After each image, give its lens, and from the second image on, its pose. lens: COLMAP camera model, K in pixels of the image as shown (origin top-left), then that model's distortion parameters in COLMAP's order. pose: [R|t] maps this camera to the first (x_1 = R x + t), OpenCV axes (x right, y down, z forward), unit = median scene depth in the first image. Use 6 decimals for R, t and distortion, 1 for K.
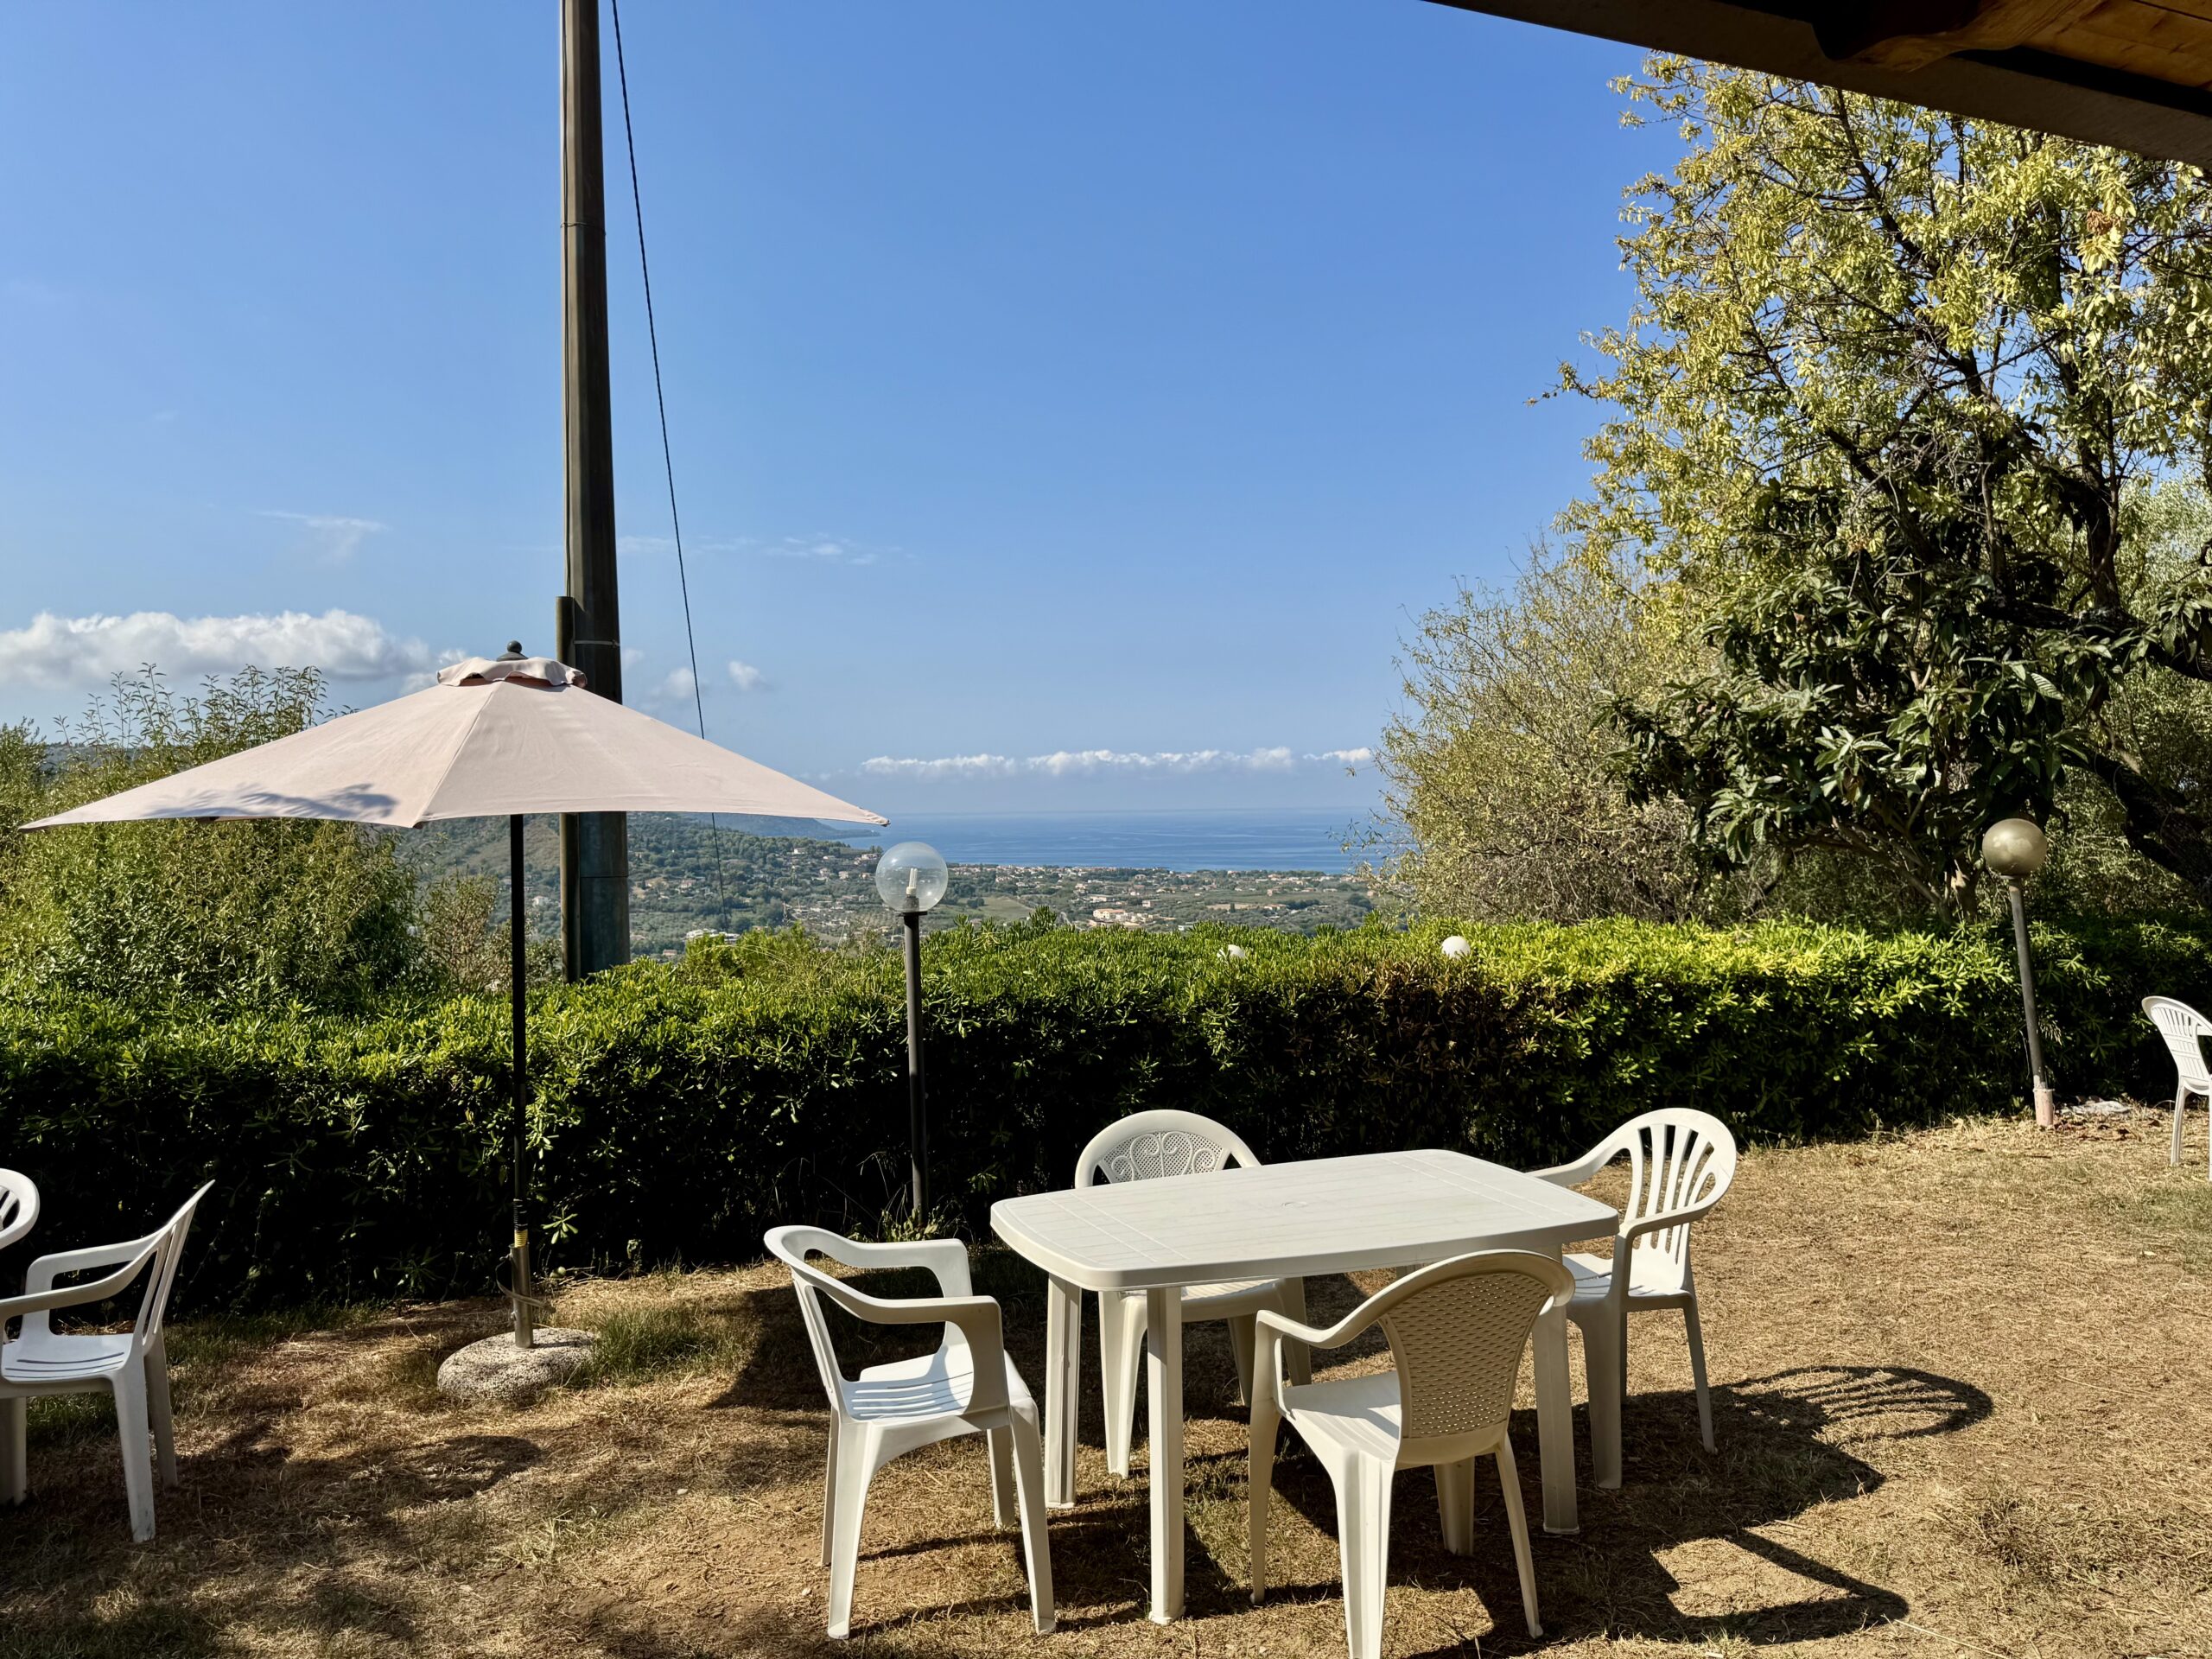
lens RADIAL K [[1548.7, 0, 1110.0], [0, 1548.7, 838.9], [0, 0, 1]] dist [0.087949, -0.114569]
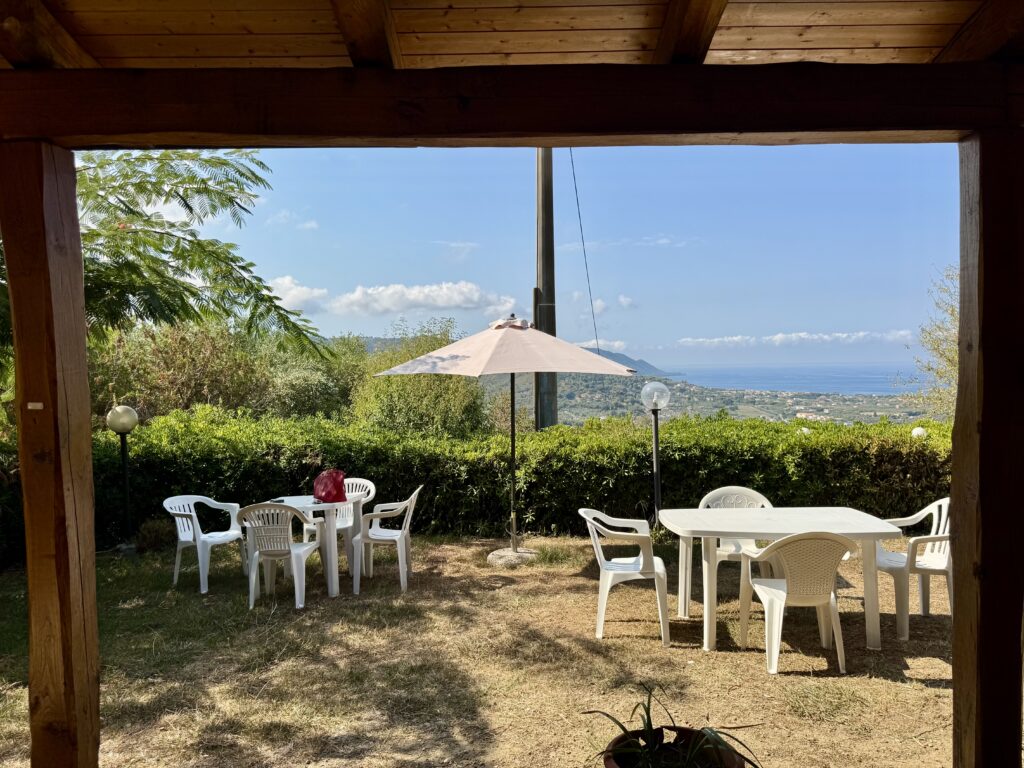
lens RADIAL K [[716.9, 0, 513.8], [0, 716.9, 388.4], [0, 0, 1]] dist [0.087949, -0.114569]
pose [[0.927275, 0.015770, -0.374048, 0.107344], [-0.009510, 0.999782, 0.018574, -0.007707], [0.374260, -0.013666, 0.927223, -0.209574]]
